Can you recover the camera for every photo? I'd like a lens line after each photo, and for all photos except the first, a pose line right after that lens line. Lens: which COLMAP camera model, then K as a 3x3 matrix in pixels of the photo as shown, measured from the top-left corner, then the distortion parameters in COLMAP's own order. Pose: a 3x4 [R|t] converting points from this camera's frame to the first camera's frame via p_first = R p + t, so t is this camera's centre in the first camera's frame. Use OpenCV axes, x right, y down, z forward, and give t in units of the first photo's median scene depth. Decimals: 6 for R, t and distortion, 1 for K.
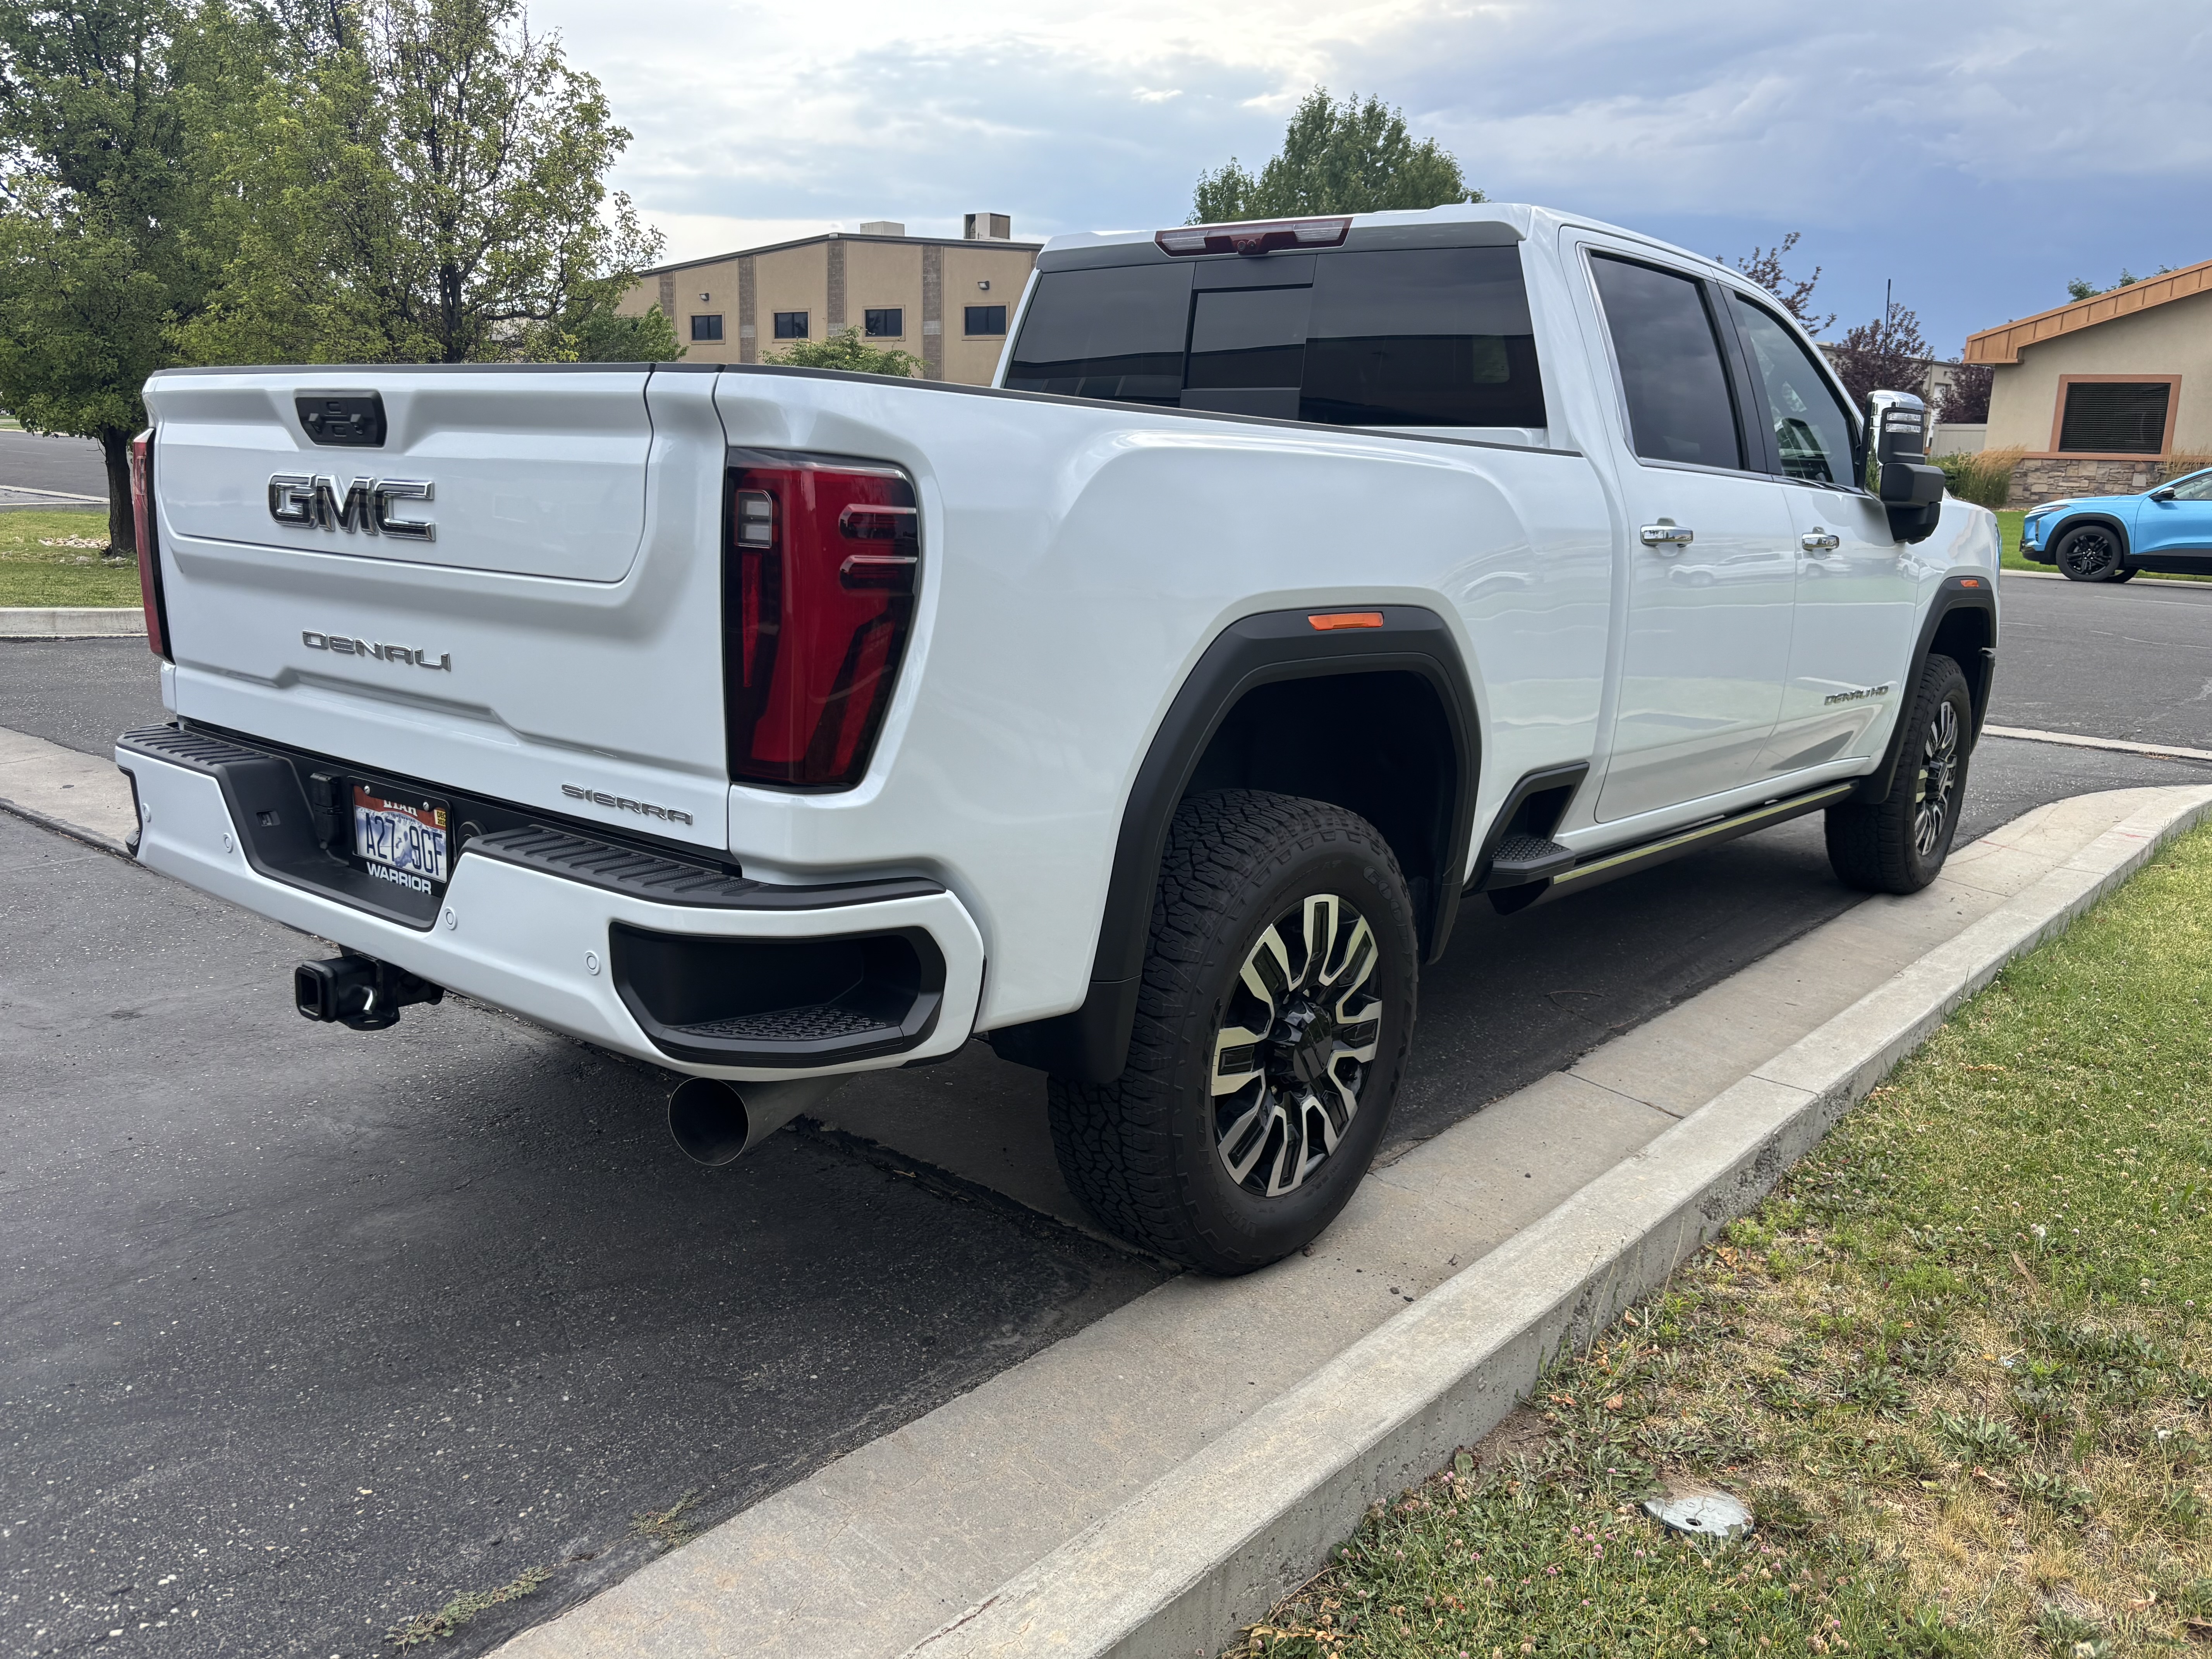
lens RADIAL K [[1744.0, 0, 1109.2], [0, 1744.0, 832.1], [0, 0, 1]] dist [-0.002584, 0.001475]
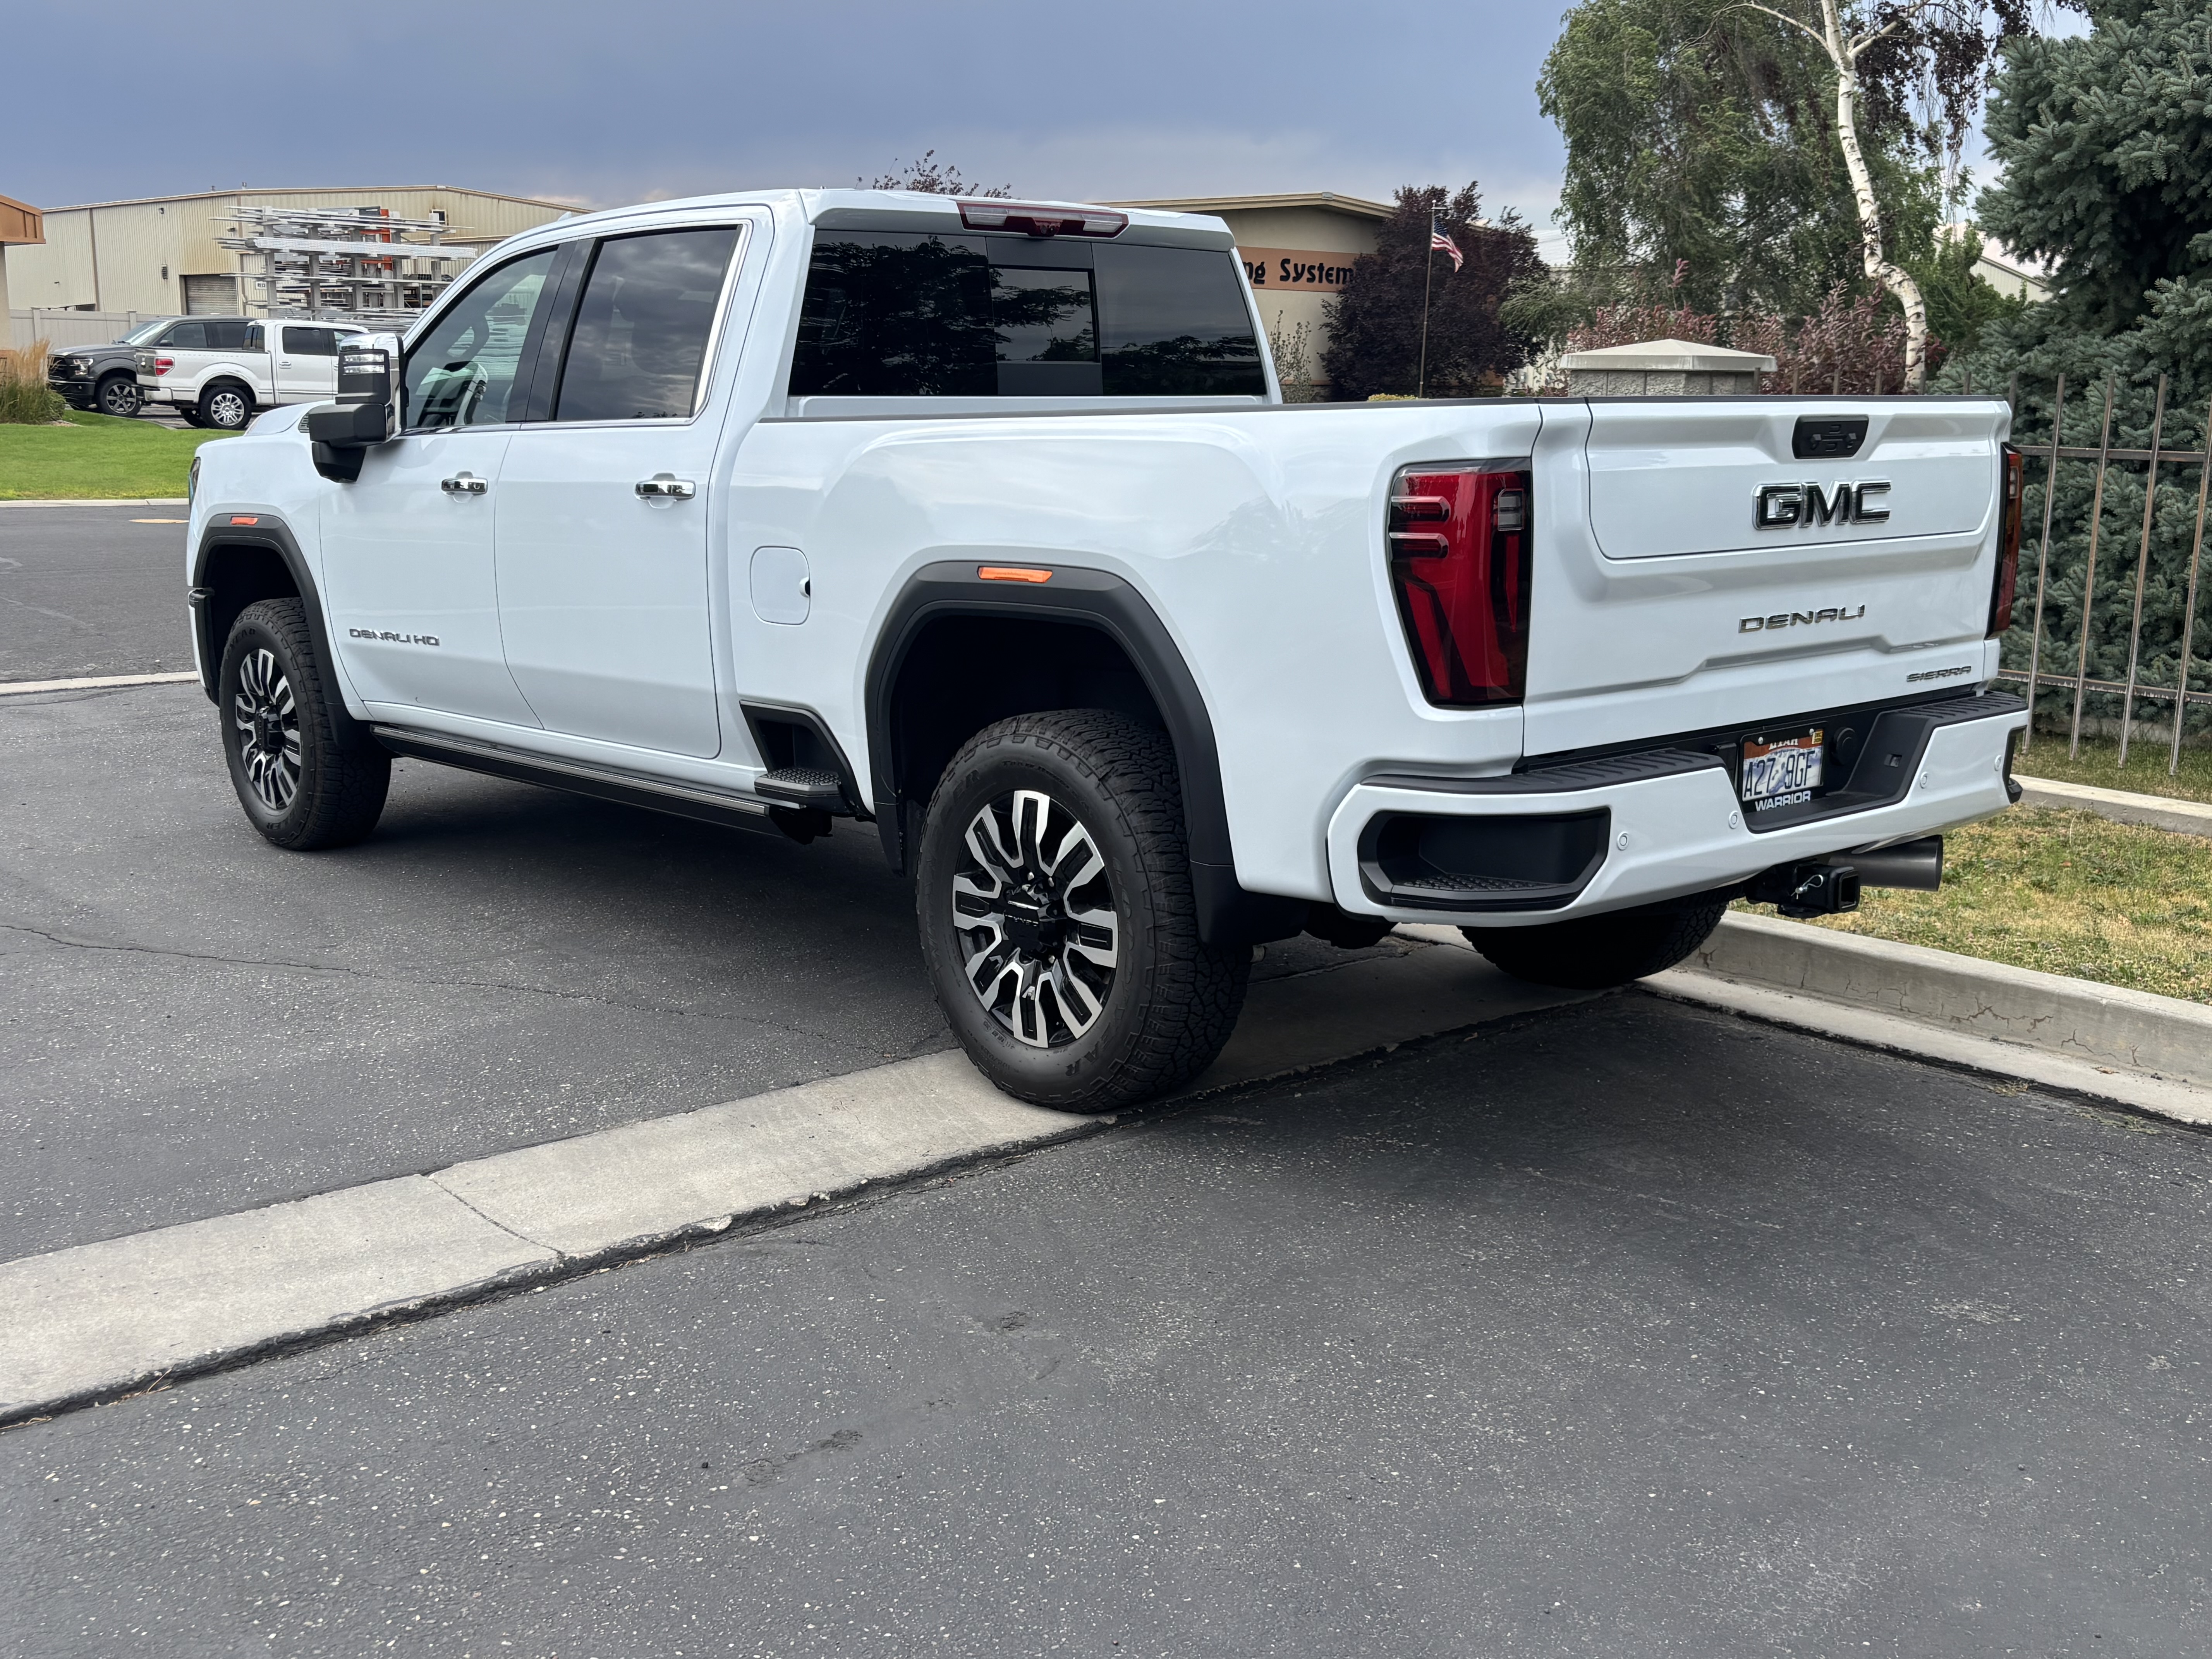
lens RADIAL K [[2255.9, 0, 1106.4], [0, 2255.9, 824.3], [0, 0, 1]] dist [0.010432, 0.000000]
pose [[0.174791, -0.216531, 0.960501, -2.162460], [0.208849, 0.961474, 0.178744, -0.366695], [-0.962201, 0.169357, 0.213280, 1.191115]]
